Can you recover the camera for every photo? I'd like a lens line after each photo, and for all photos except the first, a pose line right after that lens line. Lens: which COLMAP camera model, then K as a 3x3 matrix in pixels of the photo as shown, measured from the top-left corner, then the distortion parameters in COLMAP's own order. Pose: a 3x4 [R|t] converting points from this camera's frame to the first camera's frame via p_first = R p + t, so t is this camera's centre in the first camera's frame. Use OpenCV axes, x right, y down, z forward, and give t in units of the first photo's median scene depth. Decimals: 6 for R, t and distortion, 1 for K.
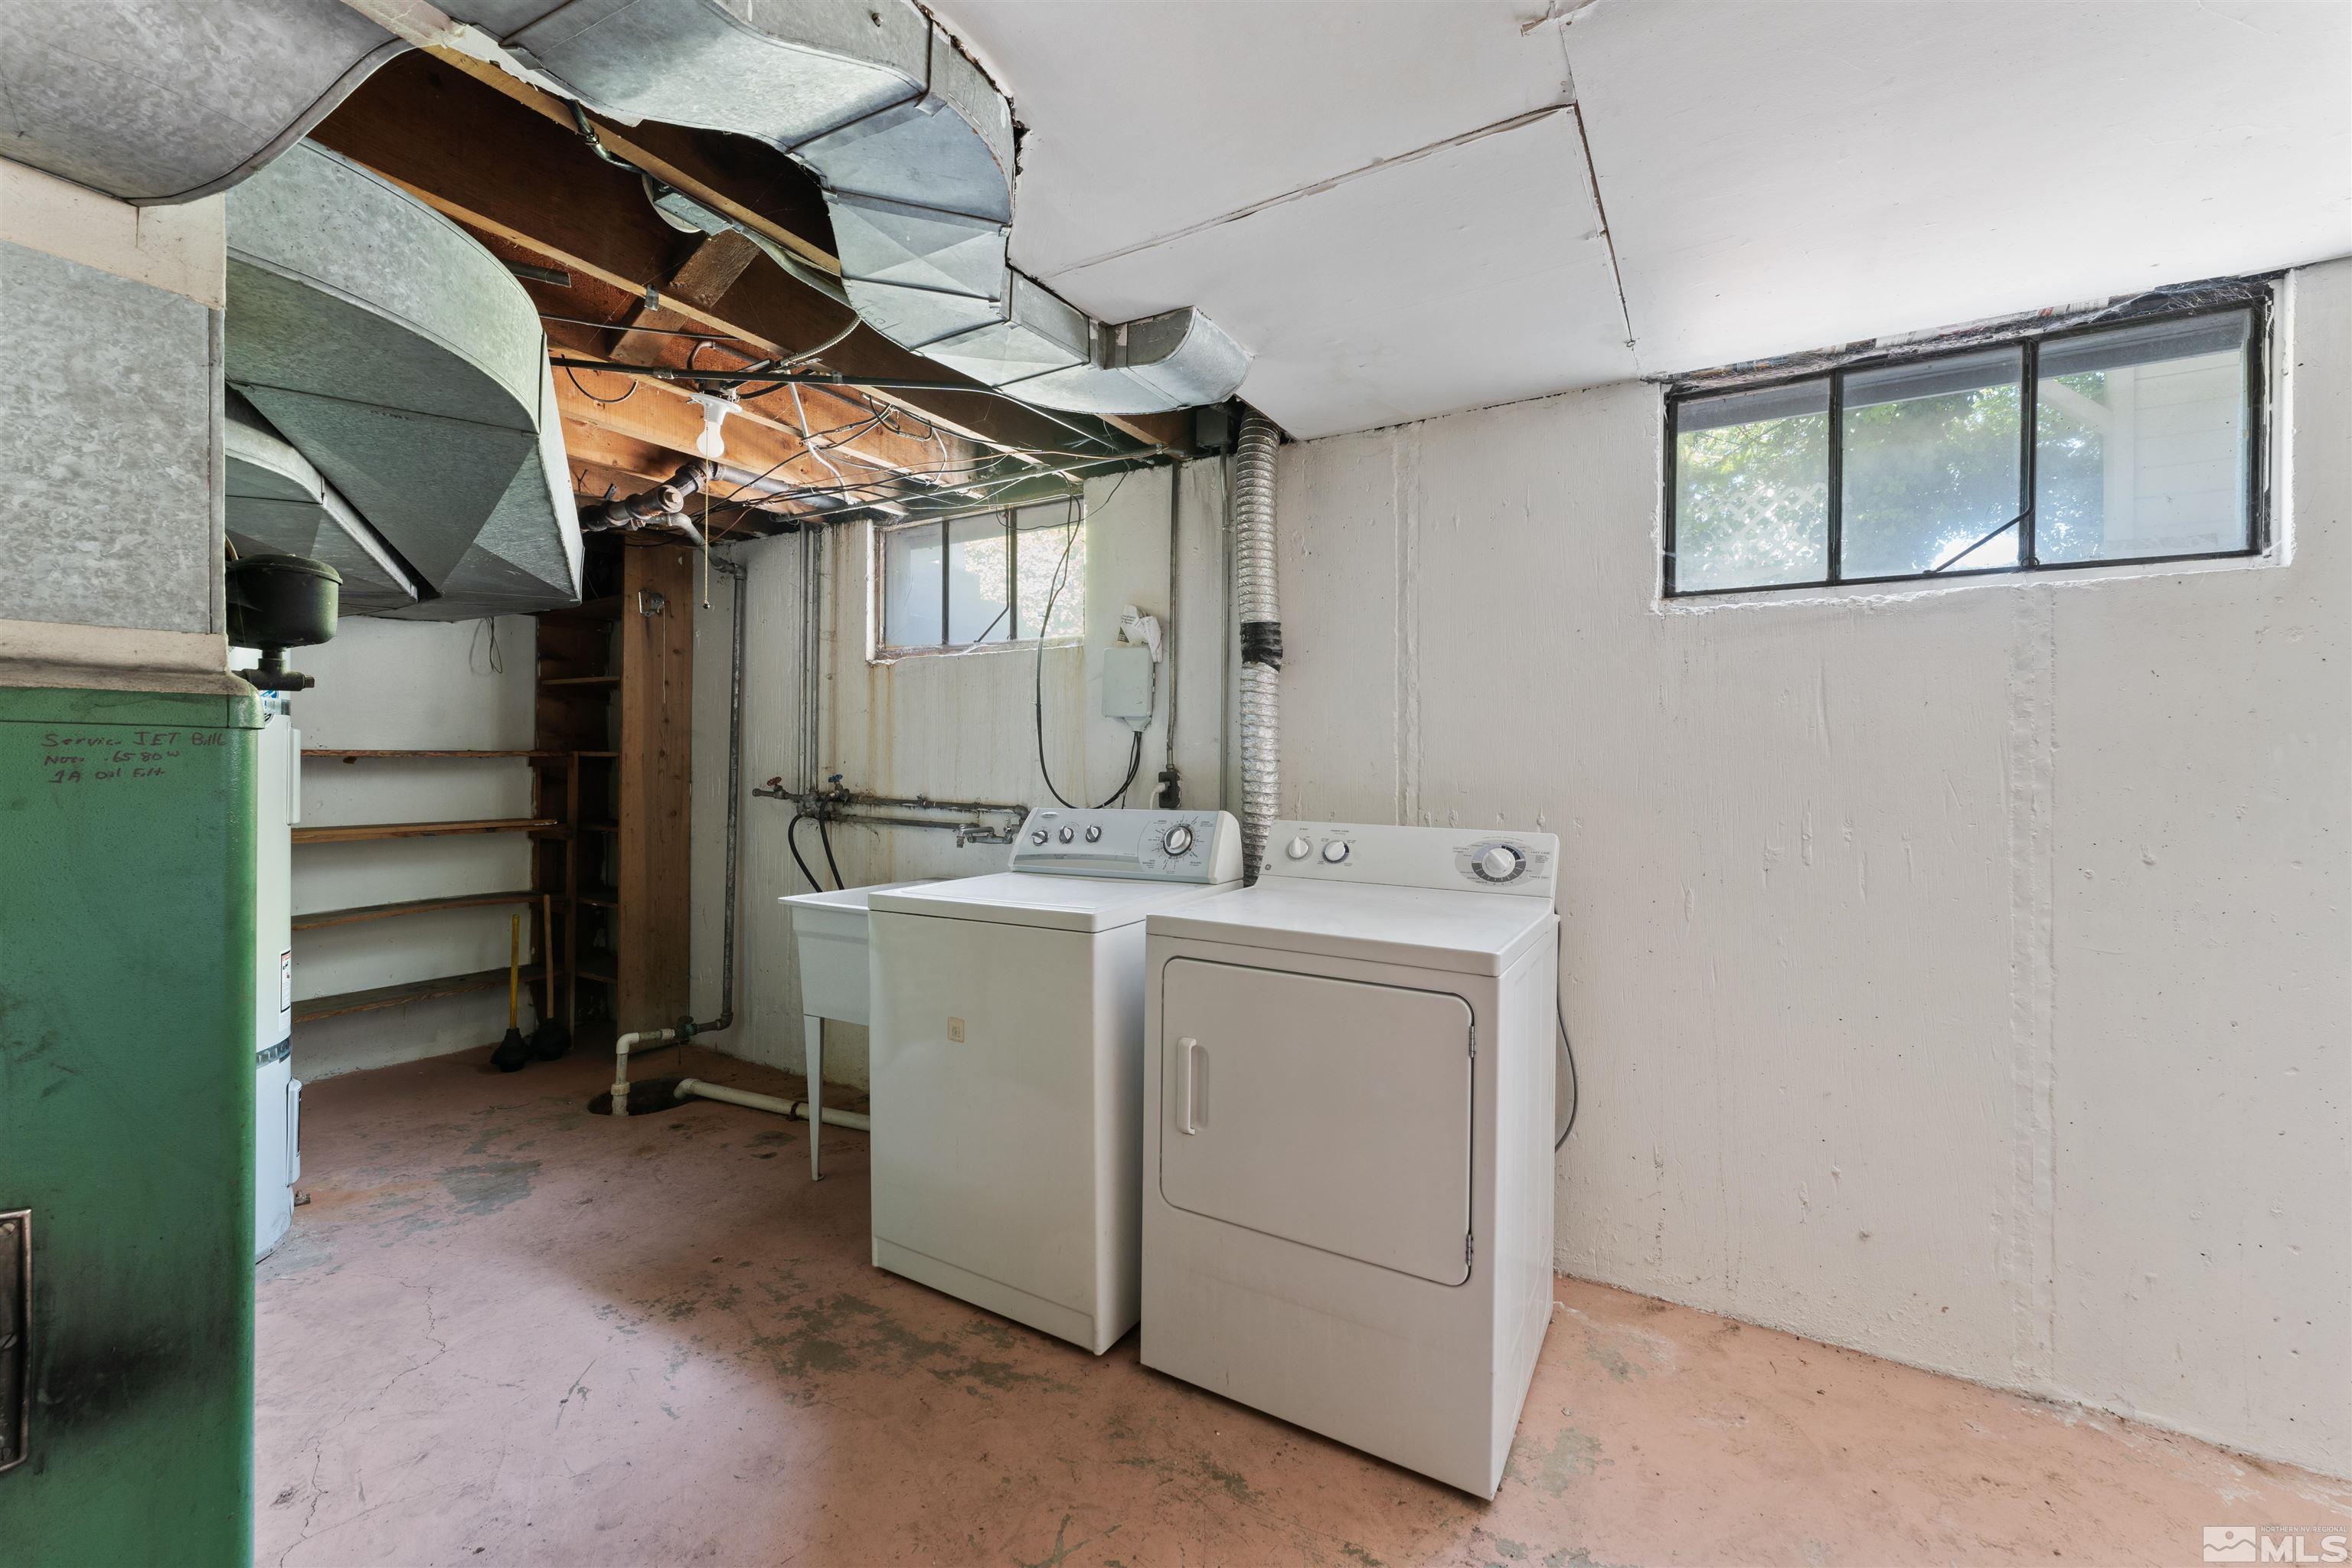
lens RADIAL K [[938.8, 0, 1174.5], [0, 938.8, 770.4], [0, 0, 1]] dist [0.000944, 0.000162]
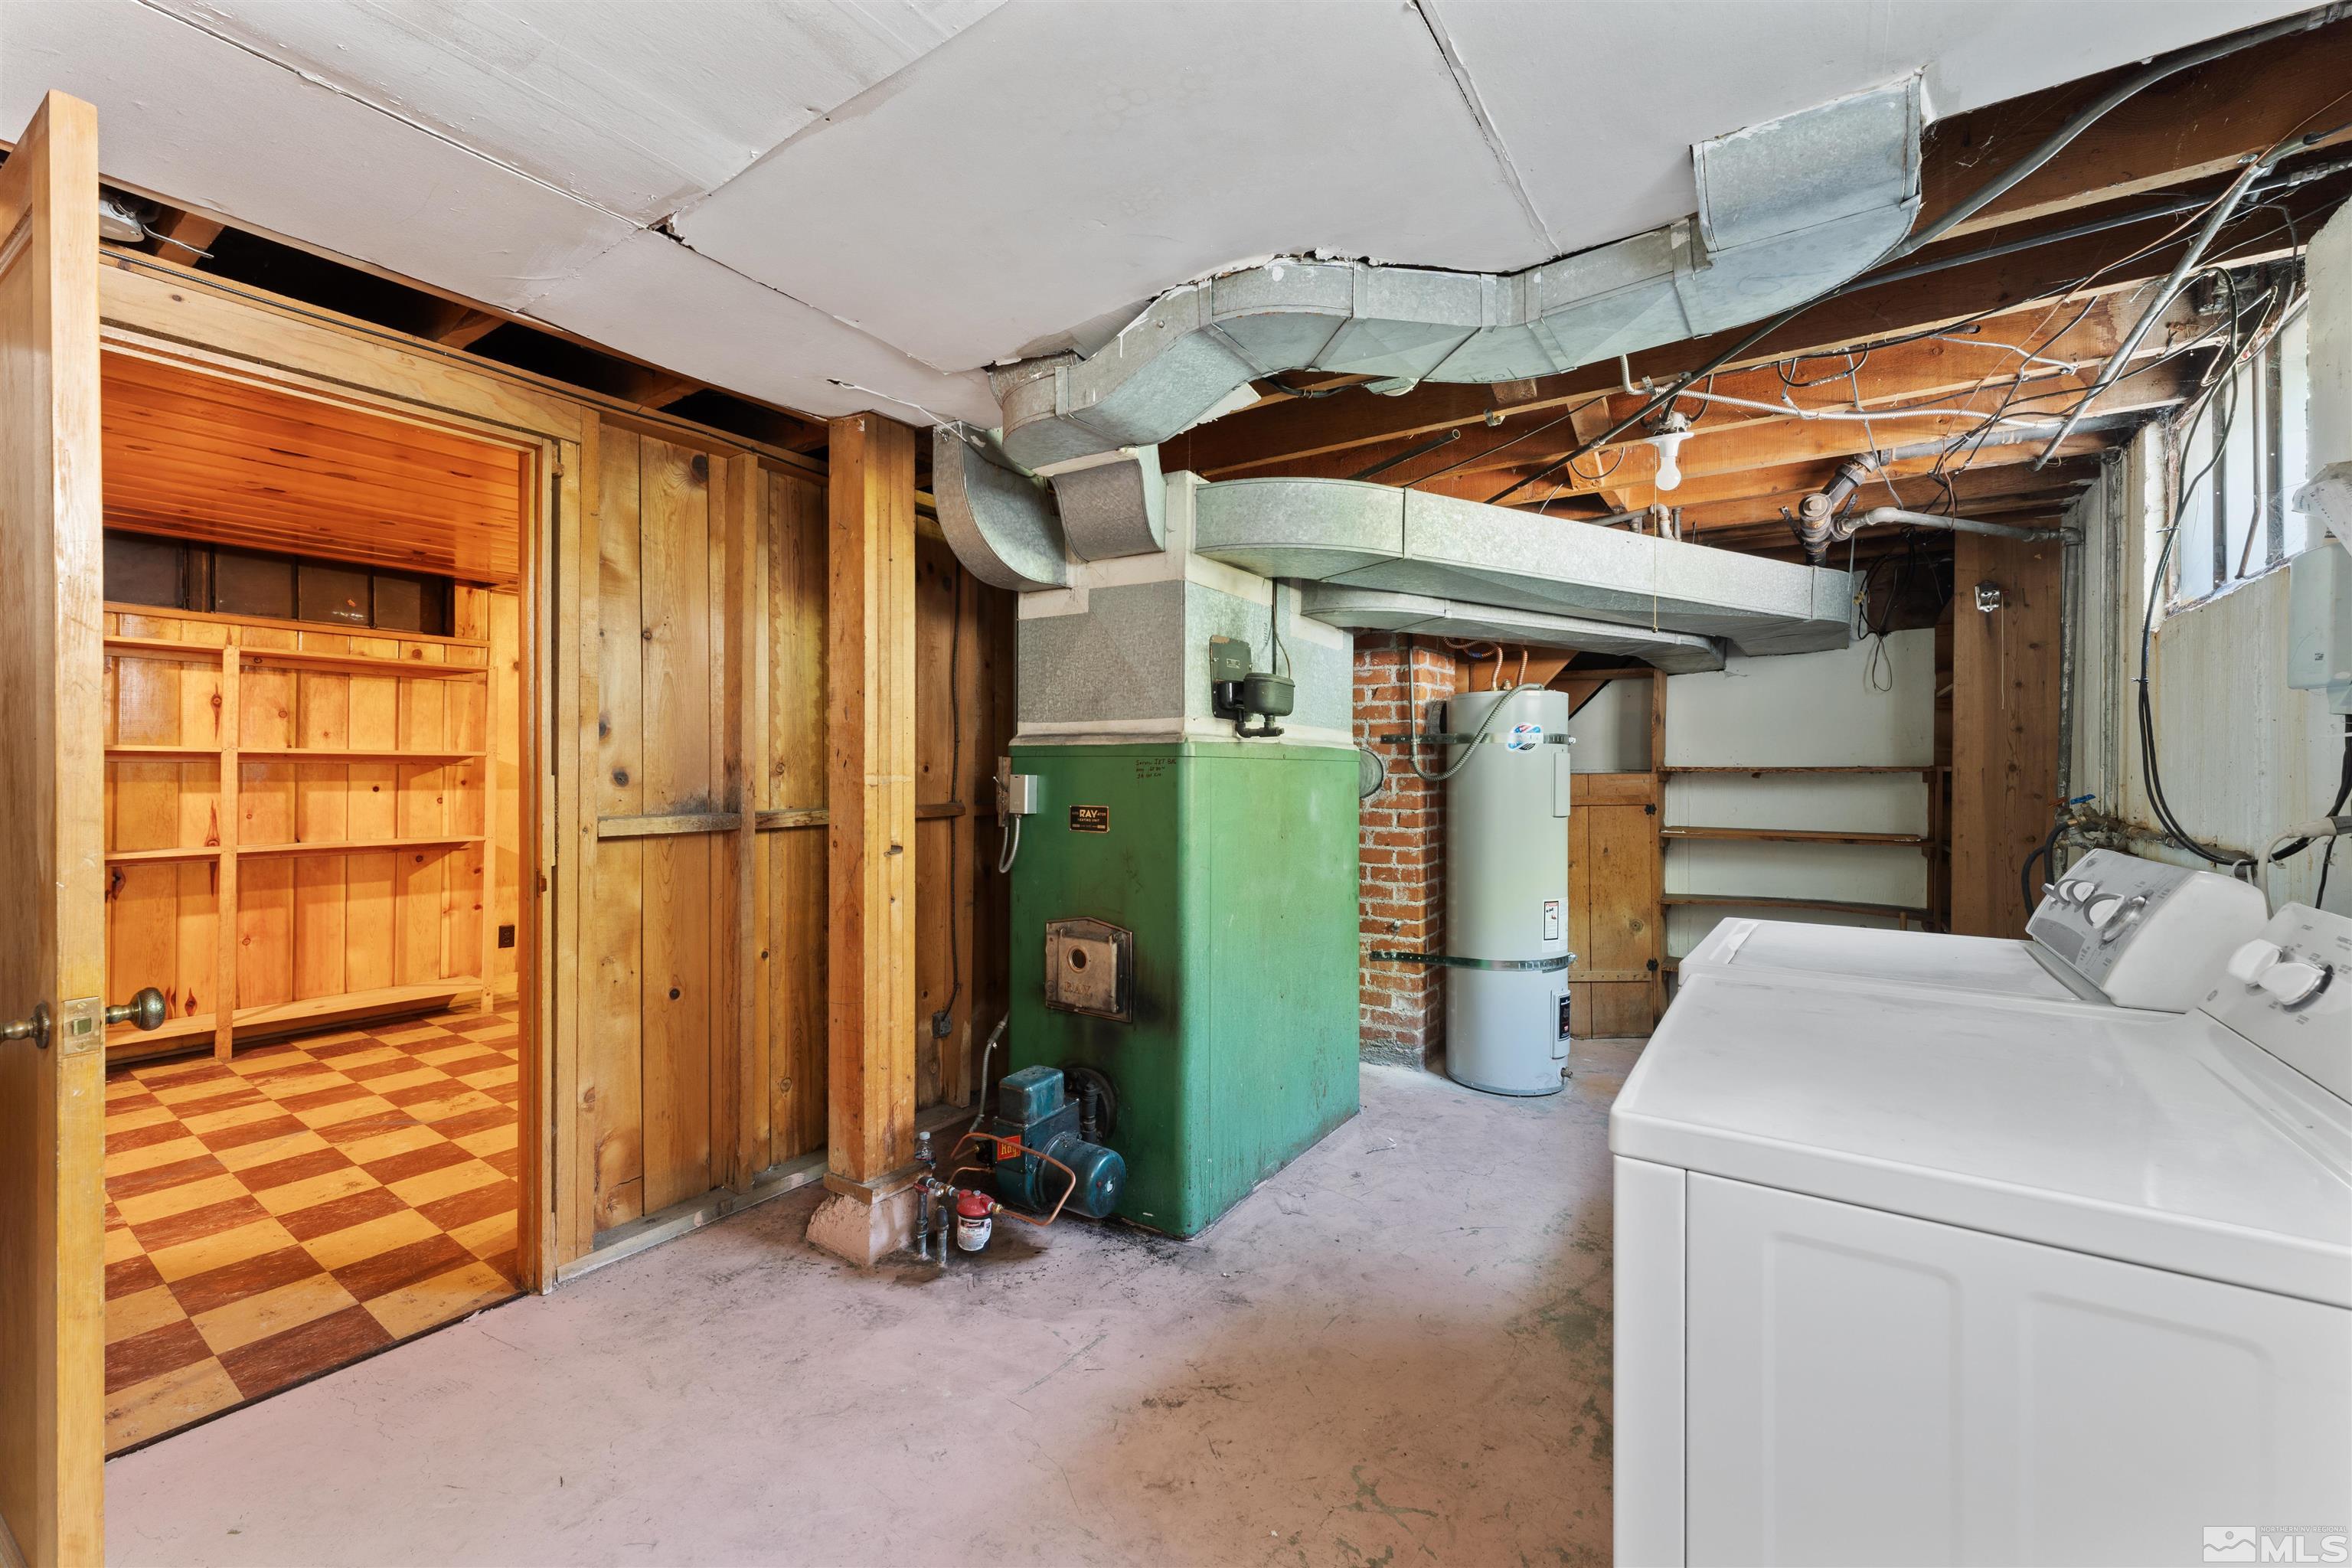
lens RADIAL K [[938.8, 0, 1186.2], [0, 938.8, 771.9], [0, 0, 1]] dist [0.000944, 0.000162]
pose [[-0.057234, -0.004479, -0.998351, 0.505925], [-0.016611, 0.999856, -0.003534, 0.001938], [0.998223, 0.016381, -0.057300, 0.431327]]
